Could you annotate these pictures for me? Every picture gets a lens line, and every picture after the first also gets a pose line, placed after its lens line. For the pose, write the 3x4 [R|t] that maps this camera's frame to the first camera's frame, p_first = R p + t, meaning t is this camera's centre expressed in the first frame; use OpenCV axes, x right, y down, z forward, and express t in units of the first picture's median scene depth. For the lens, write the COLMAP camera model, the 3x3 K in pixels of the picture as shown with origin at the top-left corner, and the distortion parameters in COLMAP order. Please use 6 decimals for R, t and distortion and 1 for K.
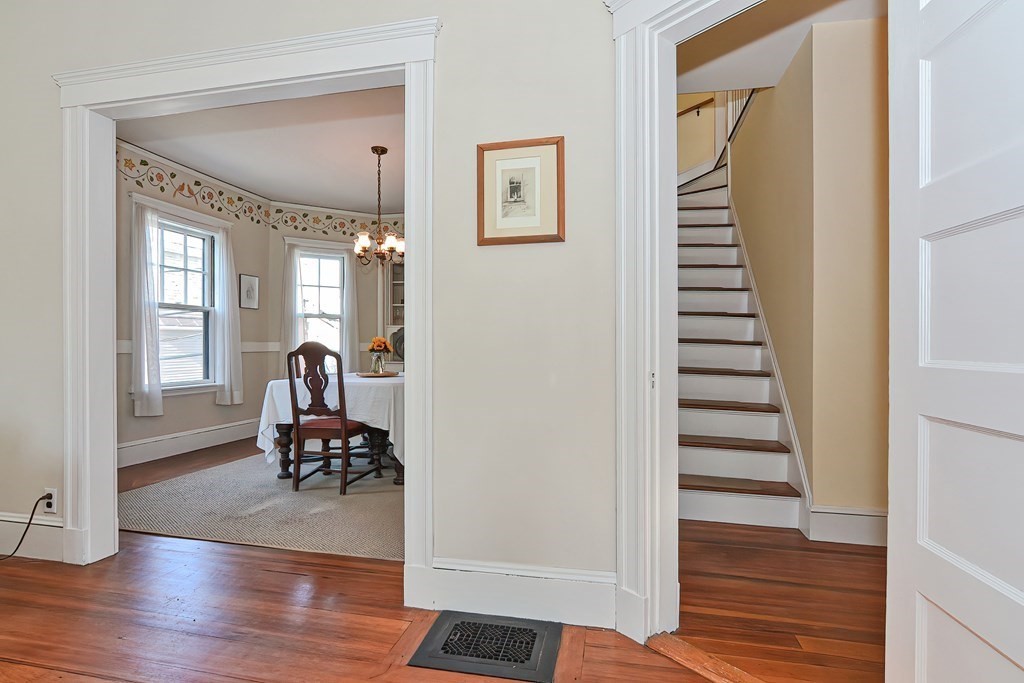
lens RADIAL K [[504.7, 0, 502.0], [0, 504.7, 345.7], [0, 0, 1]] dist [-0.008796, 0.002633]
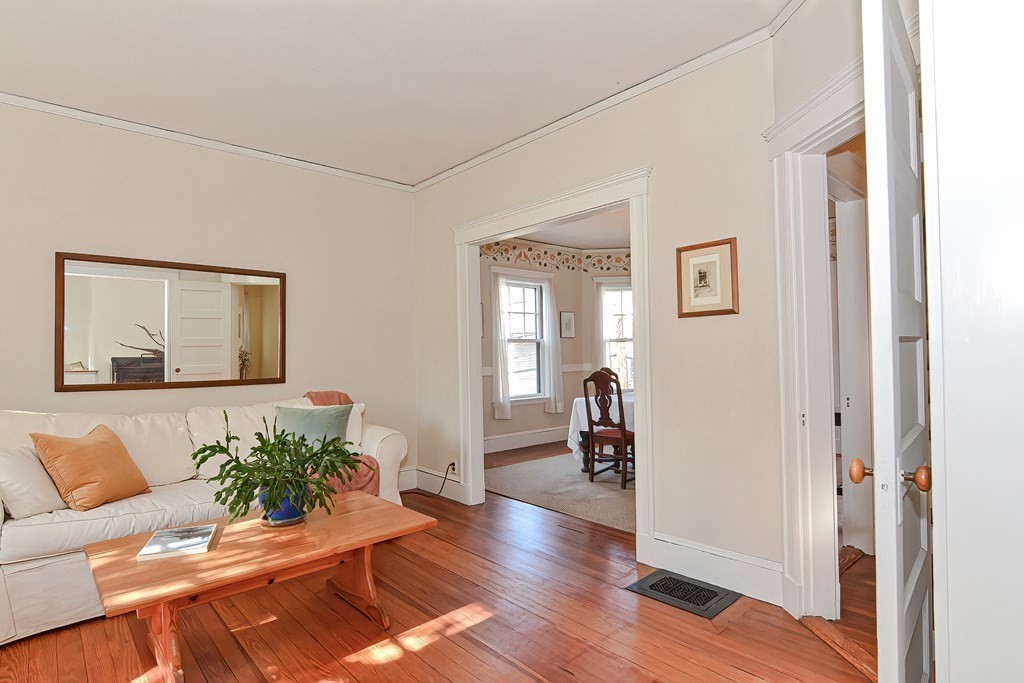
lens RADIAL K [[537.7, 0, 514.3], [0, 537.7, 344.6], [0, 0, 1]] dist [-0.012531, 0.000093]
pose [[0.820661, -0.022675, -0.570965, 0.252924], [0.018602, 0.999743, -0.012966, -0.064419], [0.571112, 0.000020, 0.820872, -0.299932]]
